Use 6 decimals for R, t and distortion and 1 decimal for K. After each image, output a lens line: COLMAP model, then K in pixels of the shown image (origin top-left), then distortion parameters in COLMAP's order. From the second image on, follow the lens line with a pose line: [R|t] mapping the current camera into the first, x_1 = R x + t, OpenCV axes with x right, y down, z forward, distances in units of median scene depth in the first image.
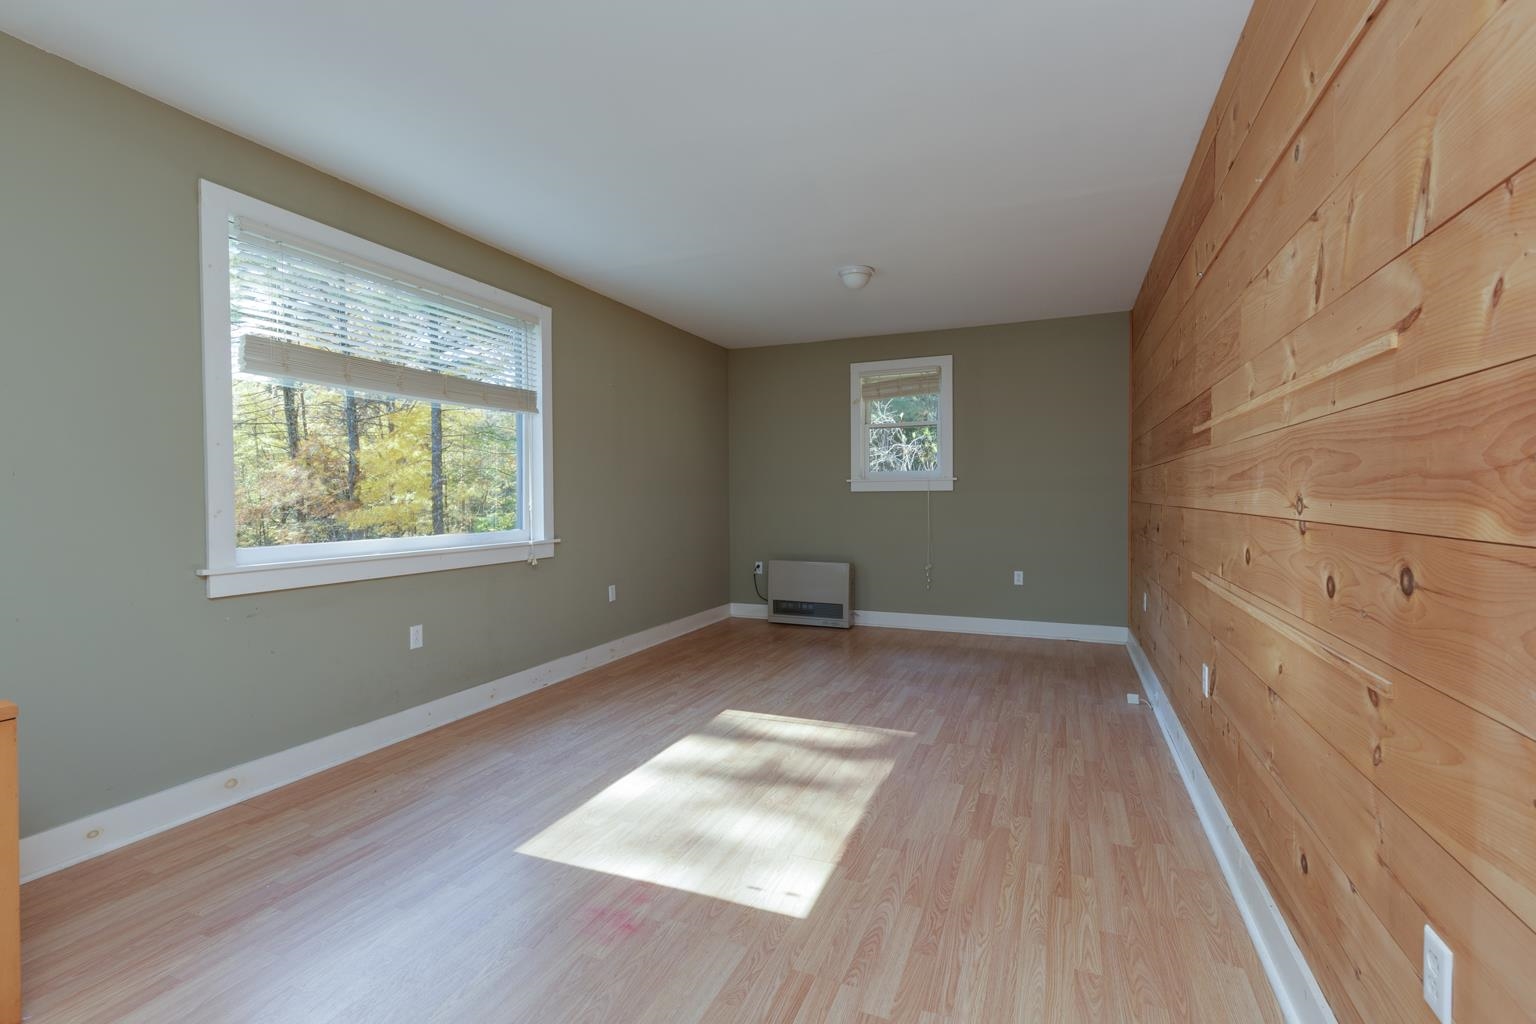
lens RADIAL K [[693.2, 0, 767.2], [0, 693.2, 509.0], [0, 0, 1]] dist [0.003494, -0.000092]
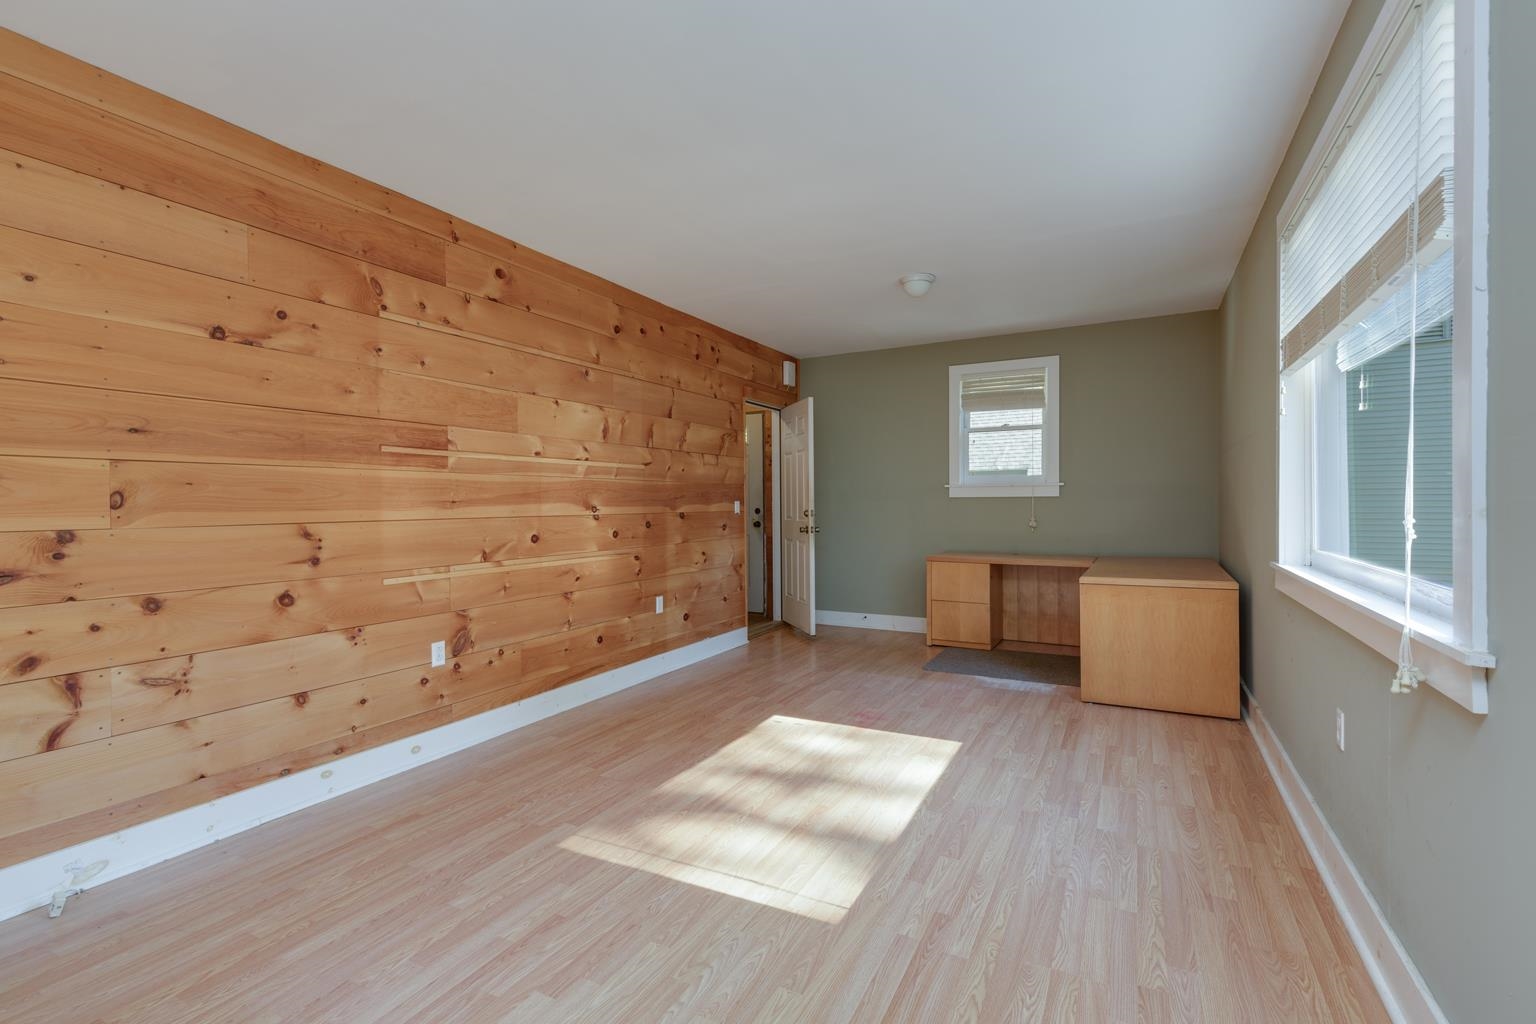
lens RADIAL K [[693.2, 0, 767.5], [0, 693.2, 509.0], [0, 0, 1]] dist [0.003494, -0.000092]
pose [[-0.996018, 0.013943, 0.088053, -0.064154], [0.016554, 0.999443, 0.028990, -0.034935], [-0.087599, 0.030332, -0.995694, 1.721379]]
